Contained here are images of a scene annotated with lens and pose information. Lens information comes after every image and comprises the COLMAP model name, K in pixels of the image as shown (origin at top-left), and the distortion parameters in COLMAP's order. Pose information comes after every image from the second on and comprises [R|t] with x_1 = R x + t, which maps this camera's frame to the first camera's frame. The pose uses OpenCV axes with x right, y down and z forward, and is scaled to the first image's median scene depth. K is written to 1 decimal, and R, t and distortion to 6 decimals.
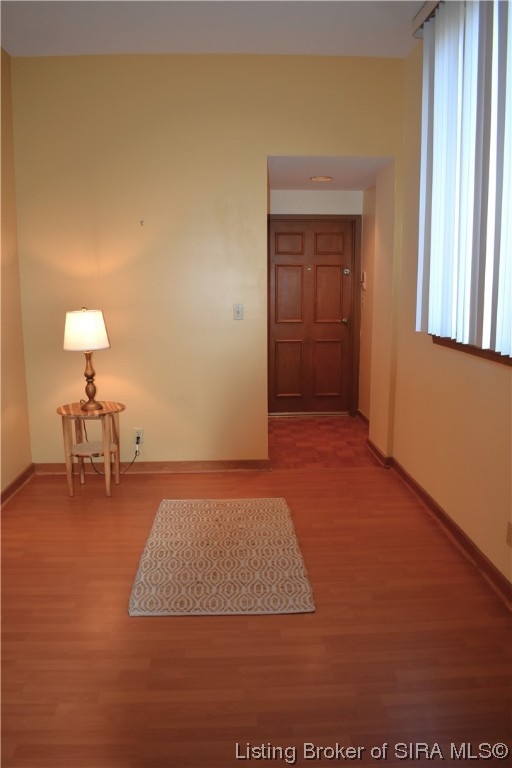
lens RADIAL K [[608.0, 0, 252.0], [0, 608.0, 384.8], [0, 0, 1]] dist [-0.086648, 0.010273]
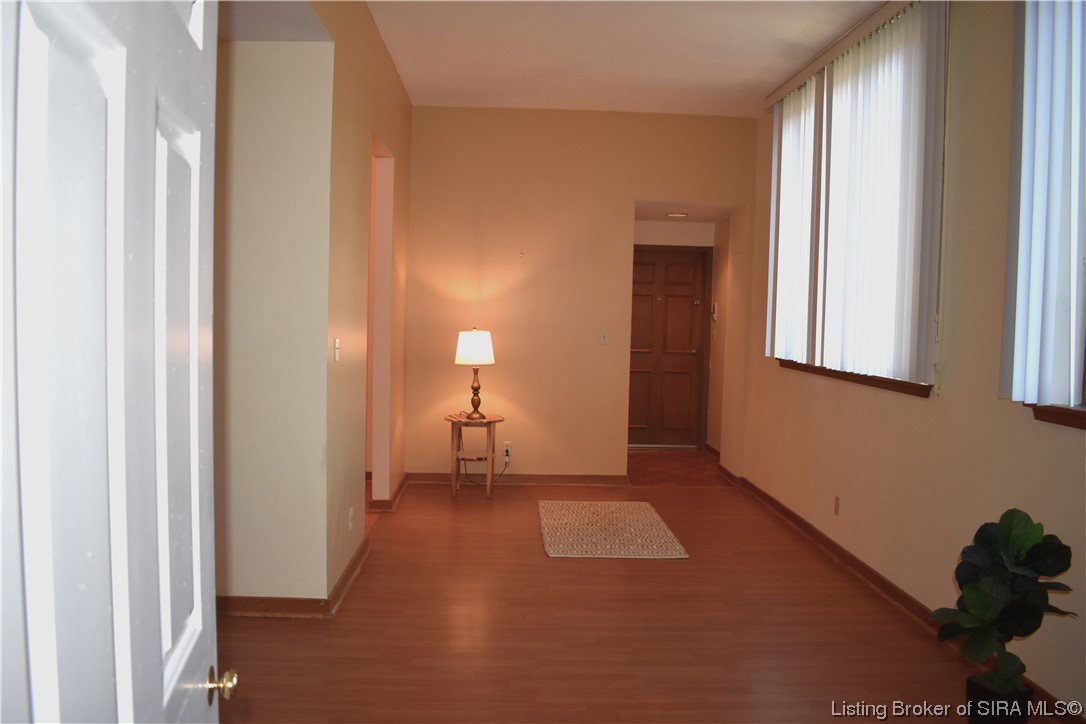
lens RADIAL K [[859.7, 0, 546.6], [0, 859.7, 357.9], [0, 0, 1]] dist [-0.086648, 0.010273]
pose [[0.999490, 0.030395, 0.009788, -0.141476], [-0.029134, 0.993489, -0.110142, 0.091598], [-0.013073, 0.109801, 0.993868, -0.539249]]
